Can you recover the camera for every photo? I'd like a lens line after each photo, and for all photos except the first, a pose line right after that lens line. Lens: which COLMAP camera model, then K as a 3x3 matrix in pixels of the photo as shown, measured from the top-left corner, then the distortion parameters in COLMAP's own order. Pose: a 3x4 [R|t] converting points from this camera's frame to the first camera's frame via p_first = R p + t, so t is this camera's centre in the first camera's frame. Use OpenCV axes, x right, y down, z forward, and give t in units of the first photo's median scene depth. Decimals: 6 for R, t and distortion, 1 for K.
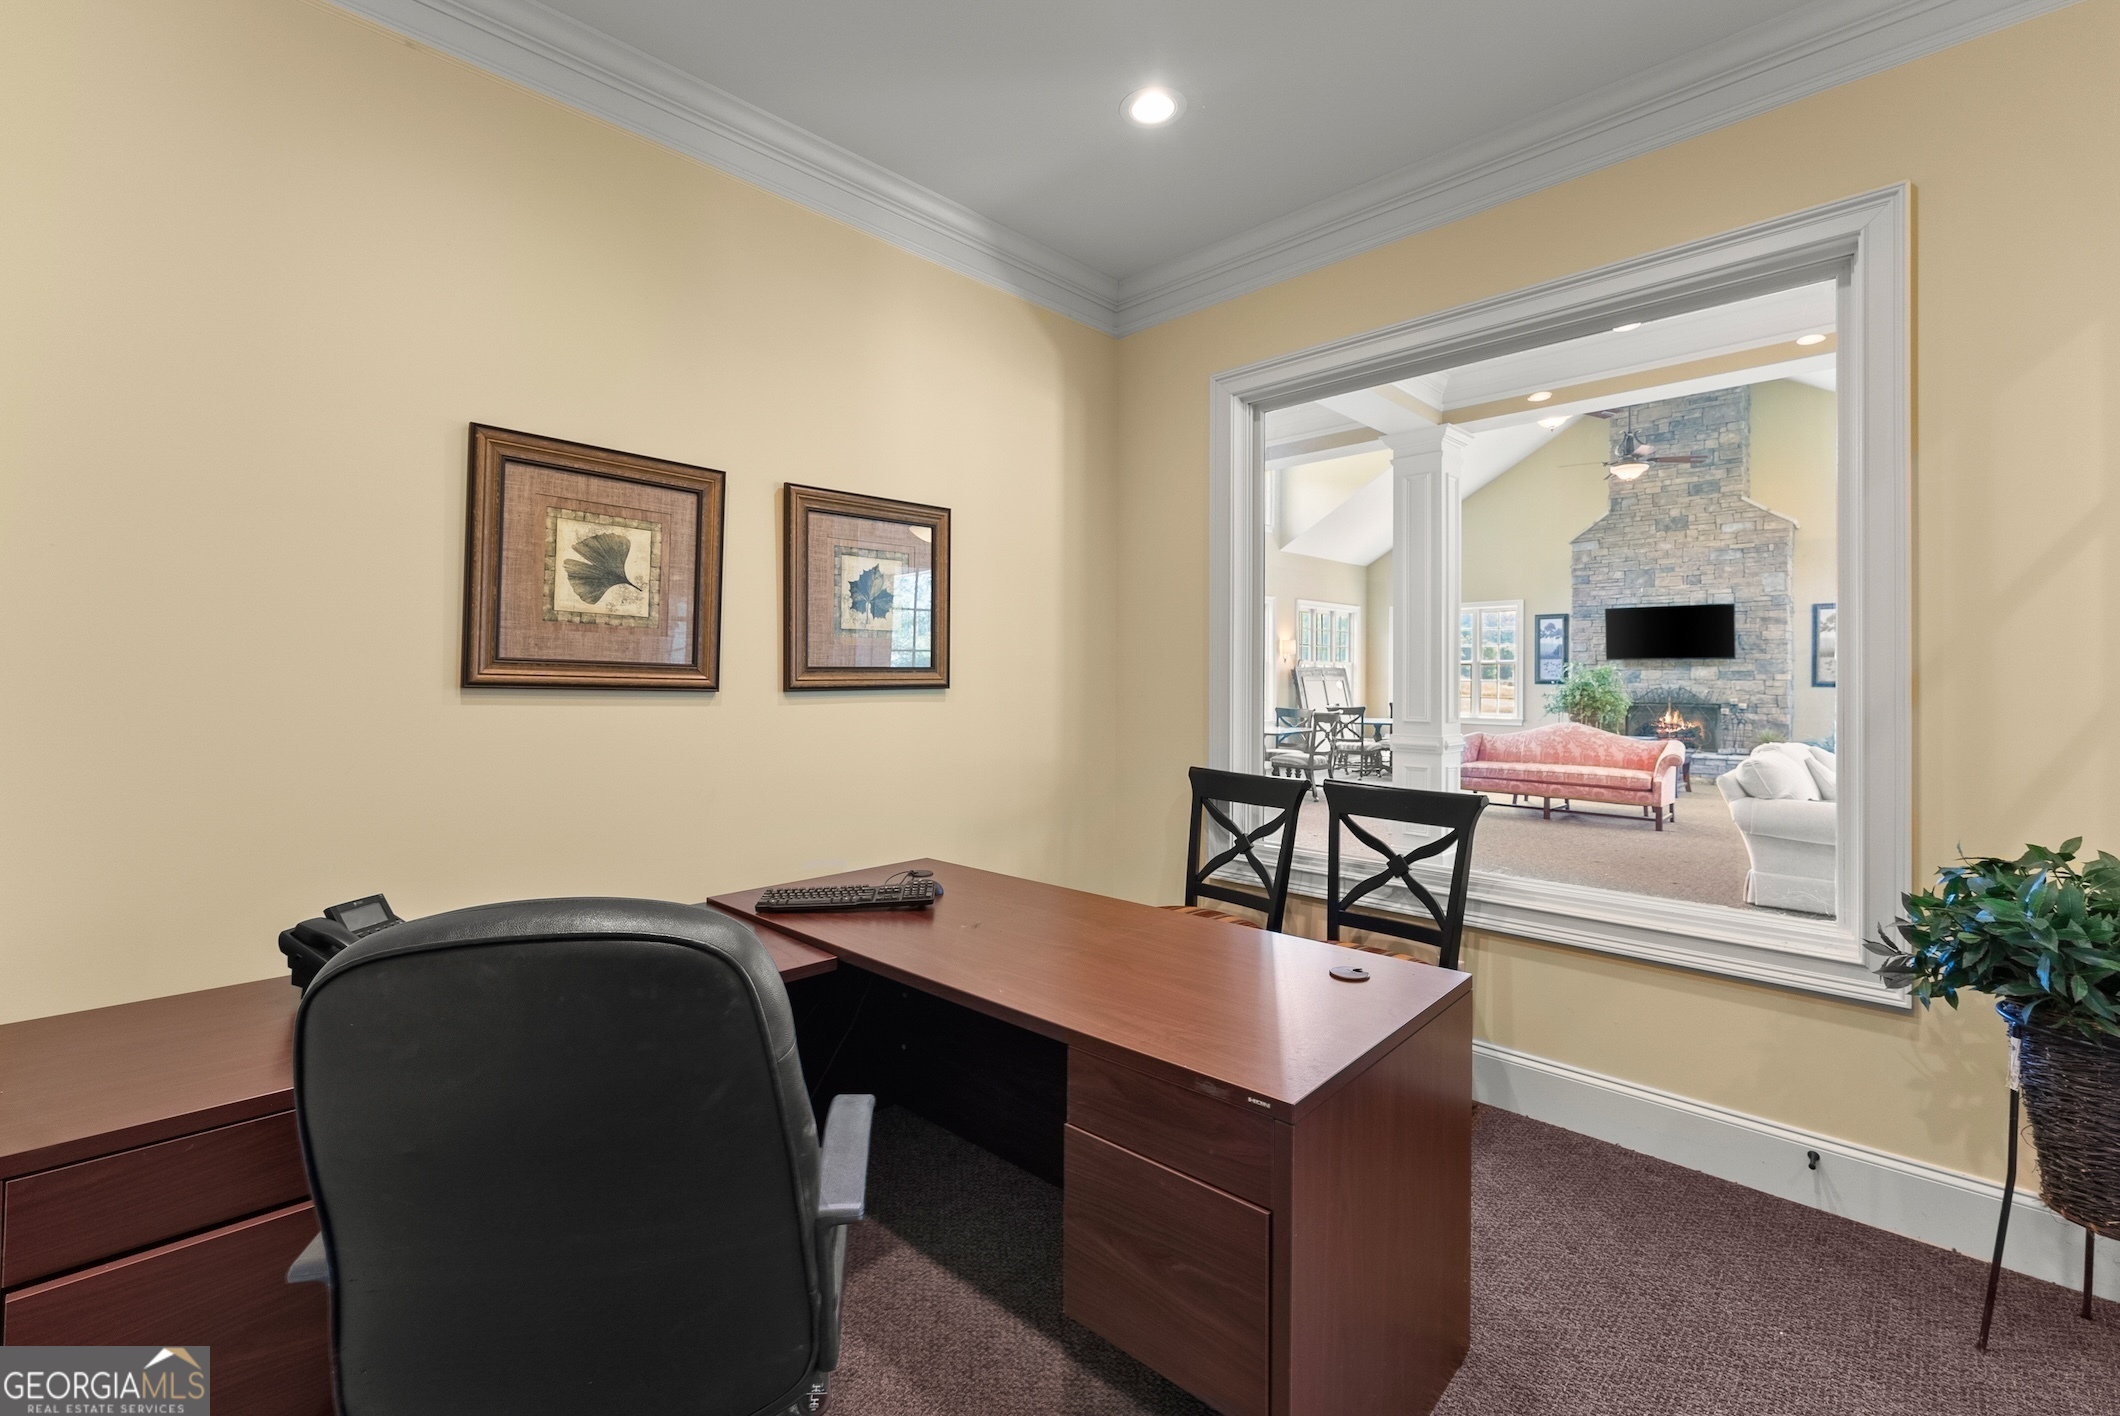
lens RADIAL K [[878.8, 0, 1055.3], [0, 878.8, 684.3], [0, 0, 1]] dist [0.001416, 0.000137]
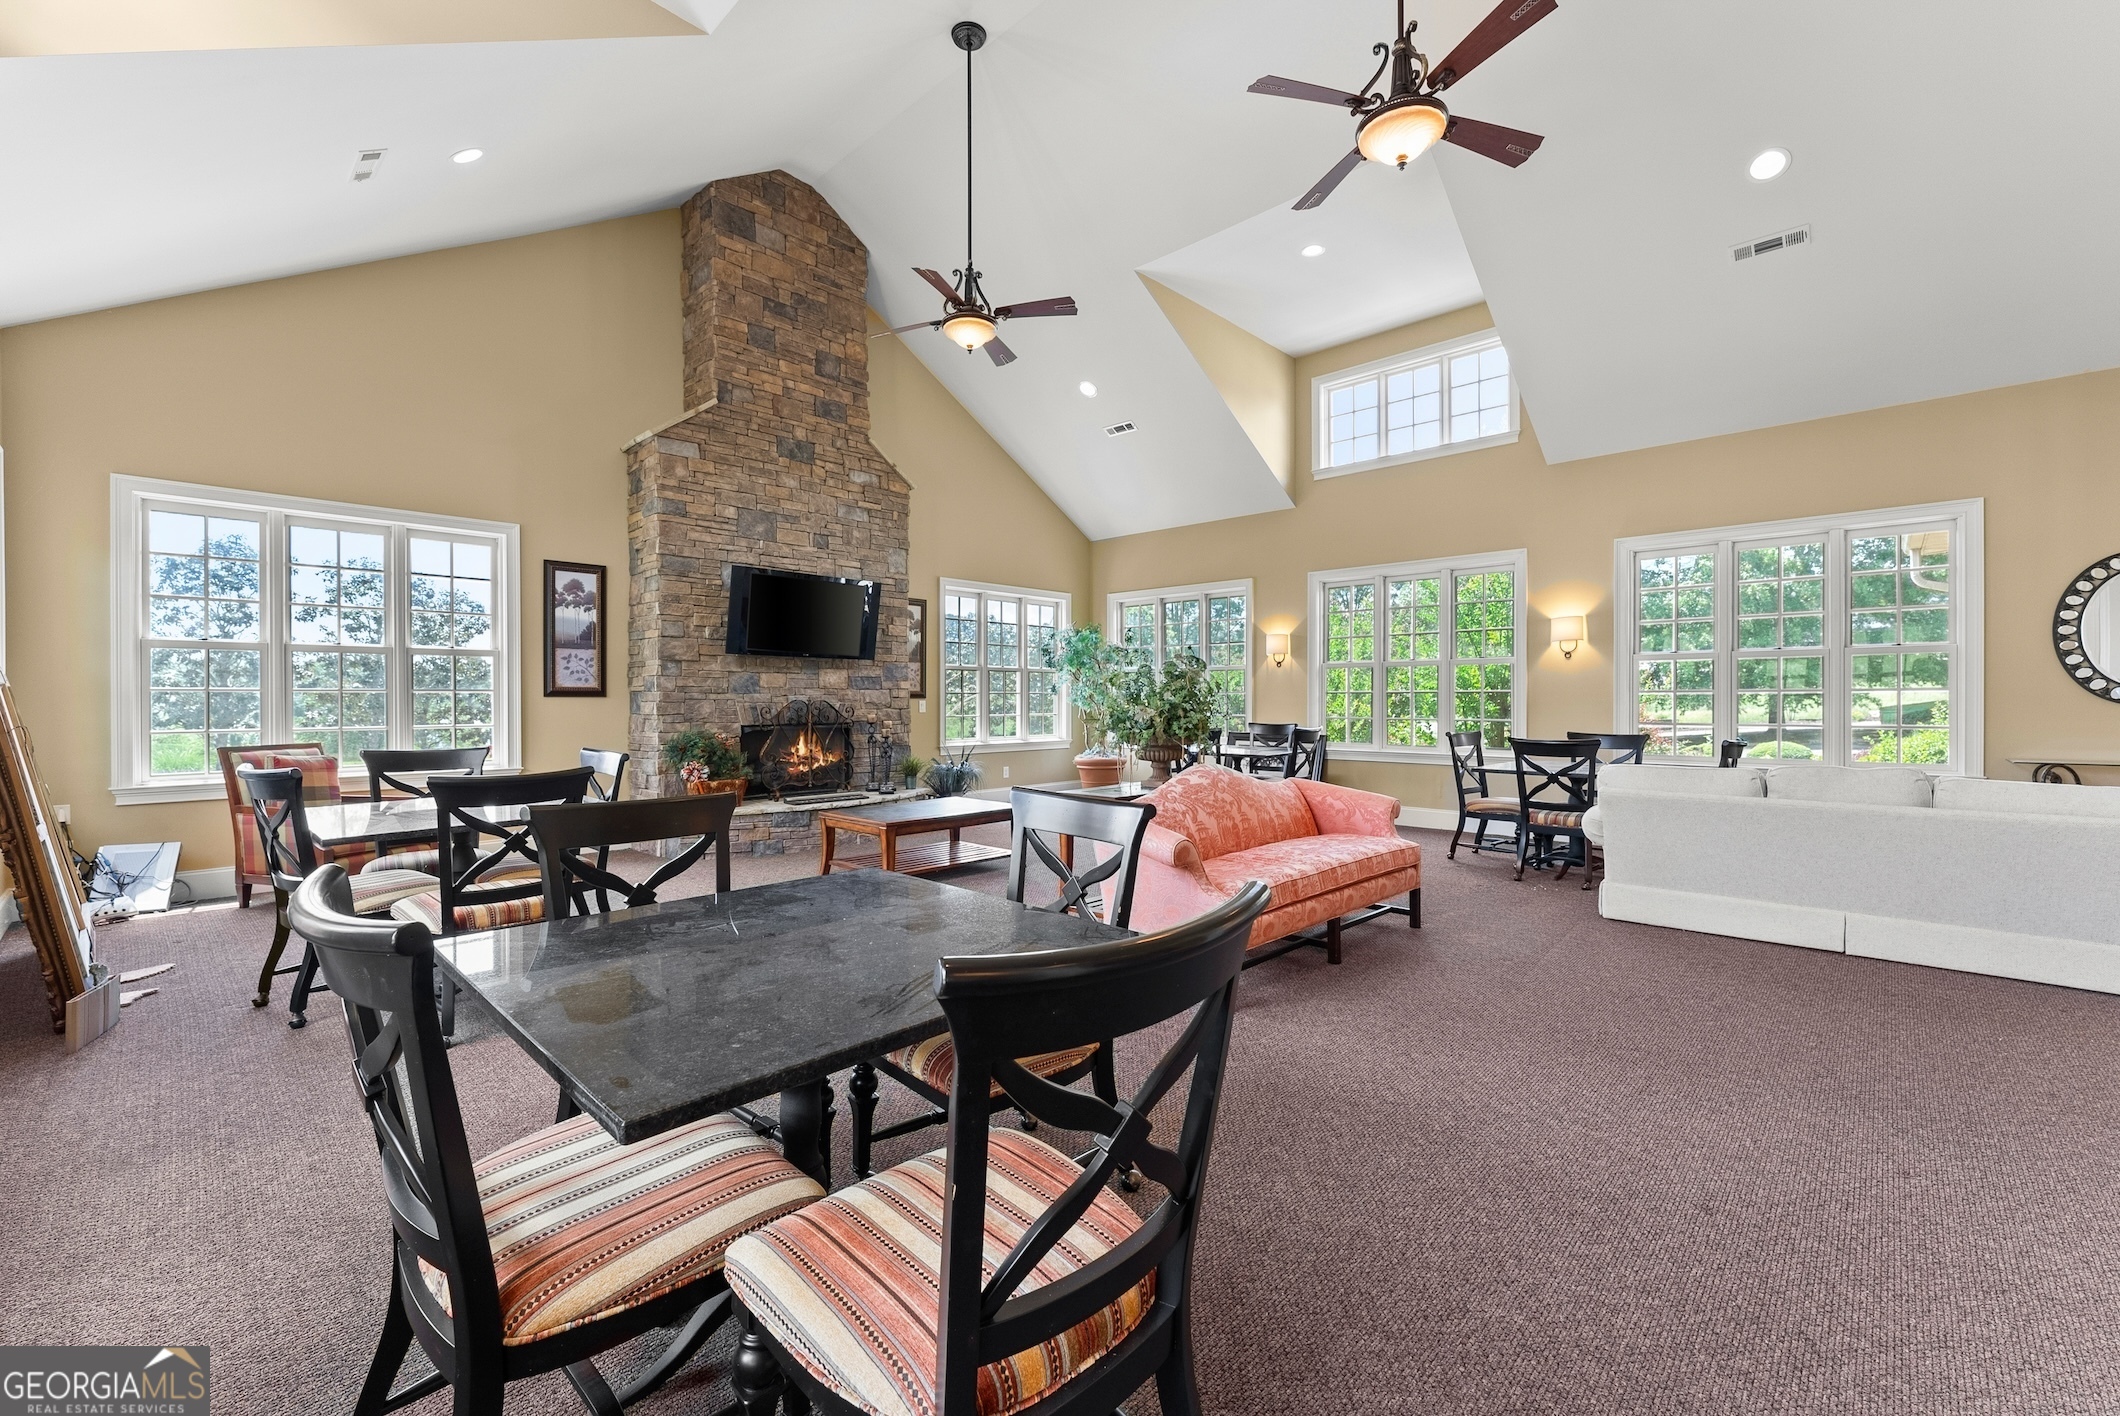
lens RADIAL K [[860.5, 0, 1060.0], [0, 860.5, 708.0], [0, 0, 1]] dist [-0.007469, 0.000140]
pose [[0.011775, -0.014552, 0.999825, 0.061528], [0.006625, 0.999873, 0.014475, 0.001426], [-0.999909, 0.006454, 0.011869, 0.789782]]
